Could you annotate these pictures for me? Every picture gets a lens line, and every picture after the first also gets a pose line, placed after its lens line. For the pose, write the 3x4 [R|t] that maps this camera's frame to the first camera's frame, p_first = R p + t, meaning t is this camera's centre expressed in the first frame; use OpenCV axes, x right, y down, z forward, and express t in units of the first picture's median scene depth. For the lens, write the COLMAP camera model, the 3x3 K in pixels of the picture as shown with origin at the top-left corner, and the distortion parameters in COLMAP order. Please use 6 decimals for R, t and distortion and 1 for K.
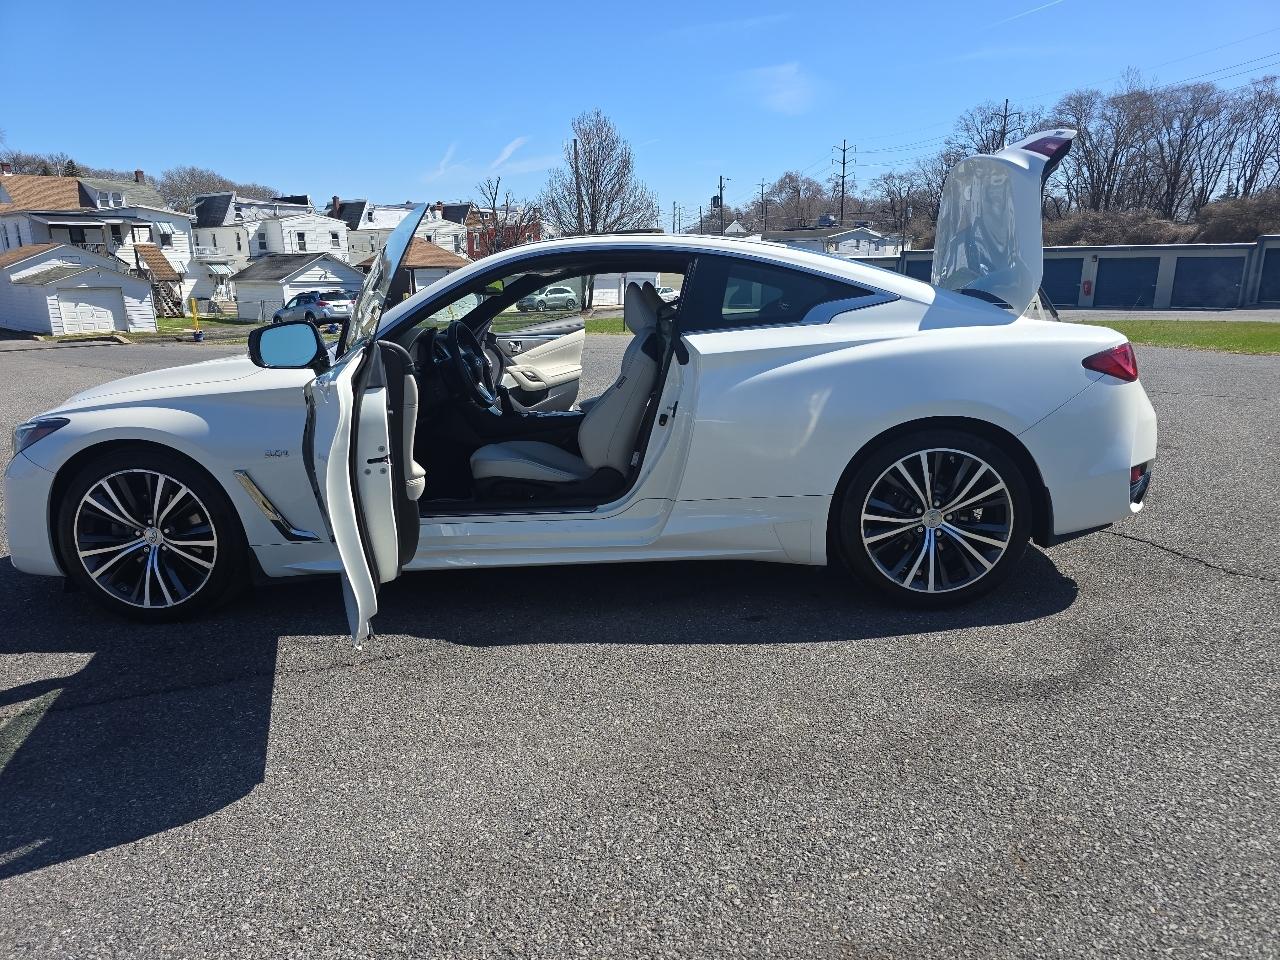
lens RADIAL K [[861.6, 0, 642.8], [0, 861.6, 470.2], [0, 0, 1]] dist [0.060905, -0.053042]
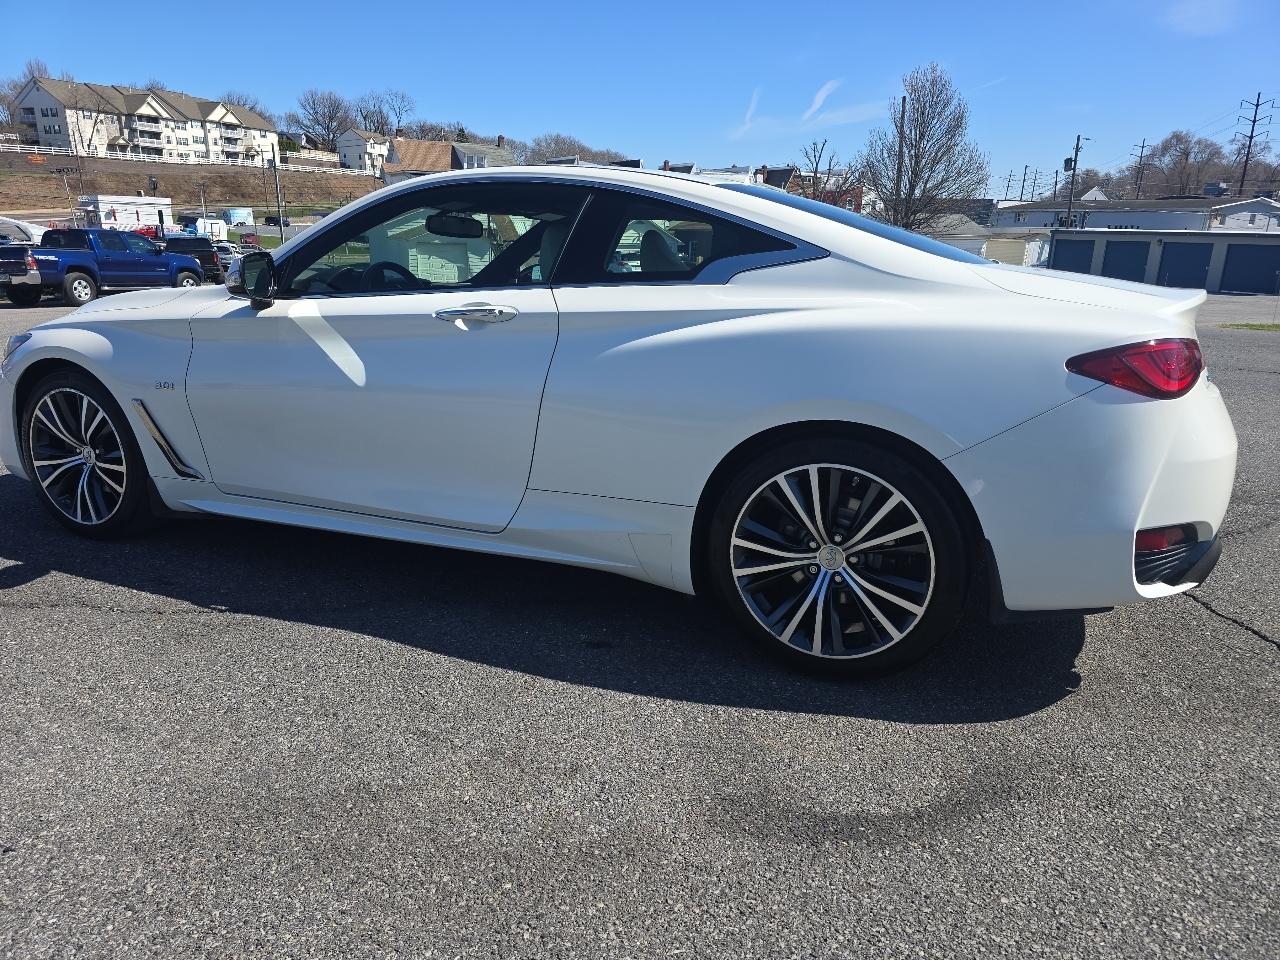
lens RADIAL K [[860.2, 0, 642.7], [0, 860.2, 478.7], [0, 0, 1]] dist [0.059398, -0.052588]
pose [[0.933876, 0.128715, -0.333628, 0.392950], [-0.113399, 0.991416, 0.065072, -0.037462], [0.339140, -0.022936, 0.940456, 0.241147]]
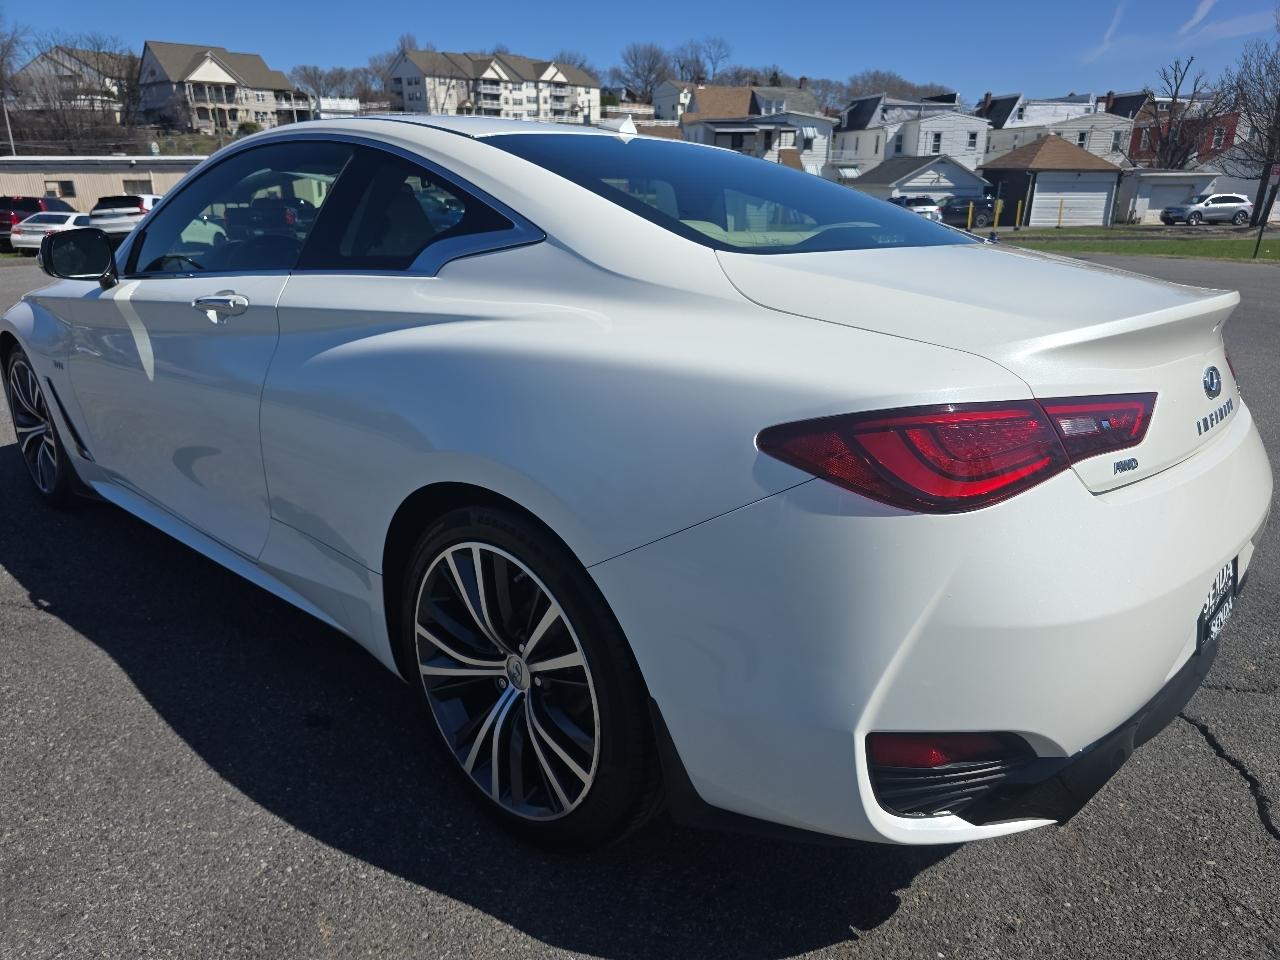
lens RADIAL K [[866.9, 0, 640.0], [0, 866.9, 480.0], [0, 0, 1]] dist [0.040181, -0.030337]
pose [[0.763419, 0.224554, -0.605612, 0.635208], [-0.156192, 0.973975, 0.164247, -0.143428], [0.626734, -0.030797, 0.778625, 0.600163]]
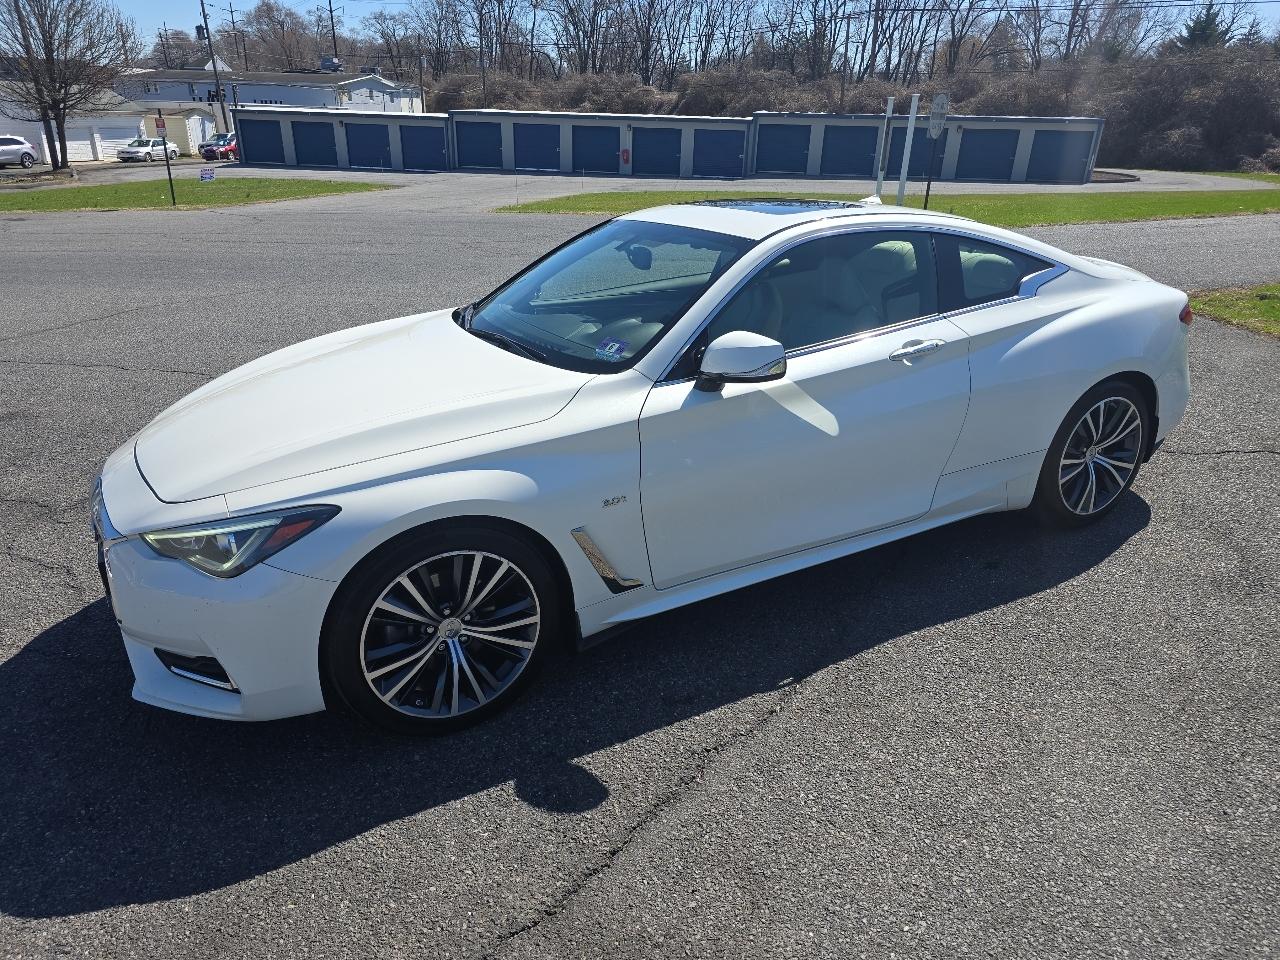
lens RADIAL K [[860.2, 0, 642.7], [0, 860.2, 478.7], [0, 0, 1]] dist [0.059398, -0.052588]
pose [[0.857314, -0.172196, 0.485140, -0.746952], [0.090499, 0.978134, 0.187255, -0.182028], [-0.506776, -0.116632, 0.854152, 0.254687]]
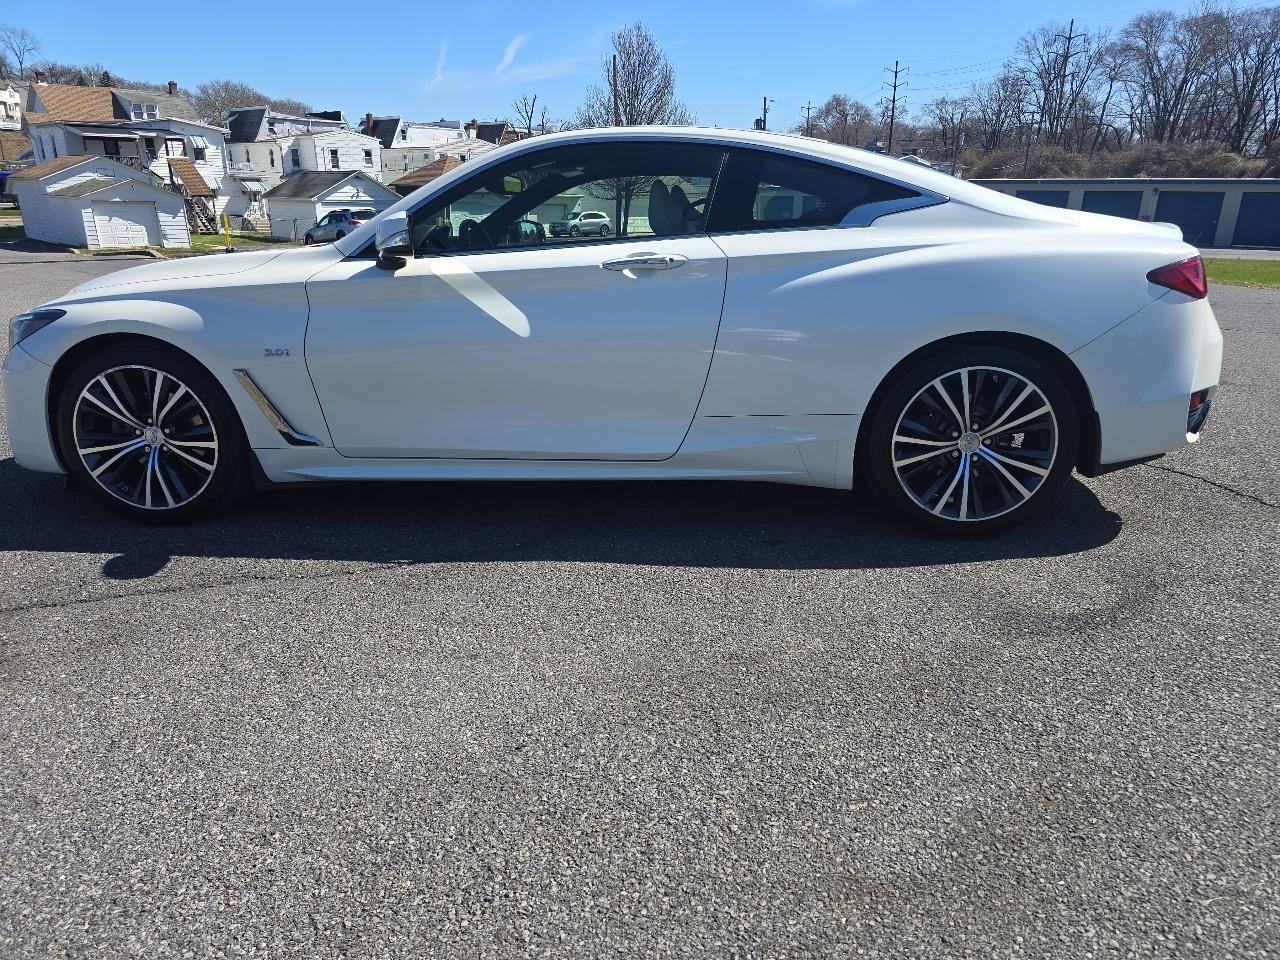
lens RADIAL K [[860.2, 0, 642.7], [0, 860.2, 478.7], [0, 0, 1]] dist [0.059398, -0.052588]
pose [[0.998916, 0.032305, -0.033506, 0.014661], [-0.029276, 0.995757, 0.087239, 0.021997], [0.036182, -0.086164, 0.995624, 0.051685]]
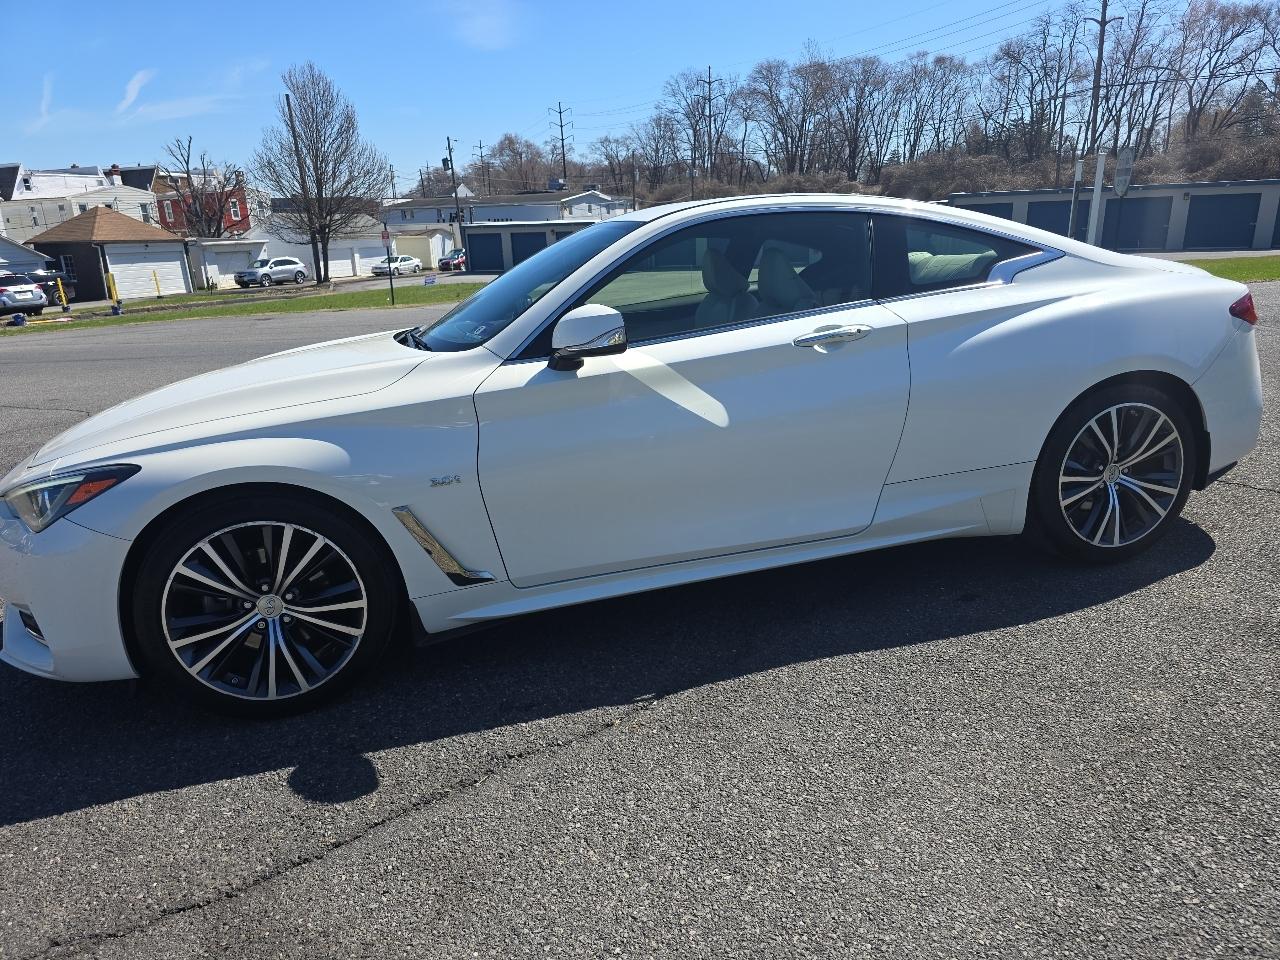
lens RADIAL K [[860.2, 0, 642.7], [0, 860.2, 478.7], [0, 0, 1]] dist [0.059398, -0.052588]
pose [[0.952356, -0.109341, 0.284715, -0.442324], [0.095898, 0.993534, 0.060783, -0.048665], [-0.289520, -0.030583, 0.956683, 0.176166]]
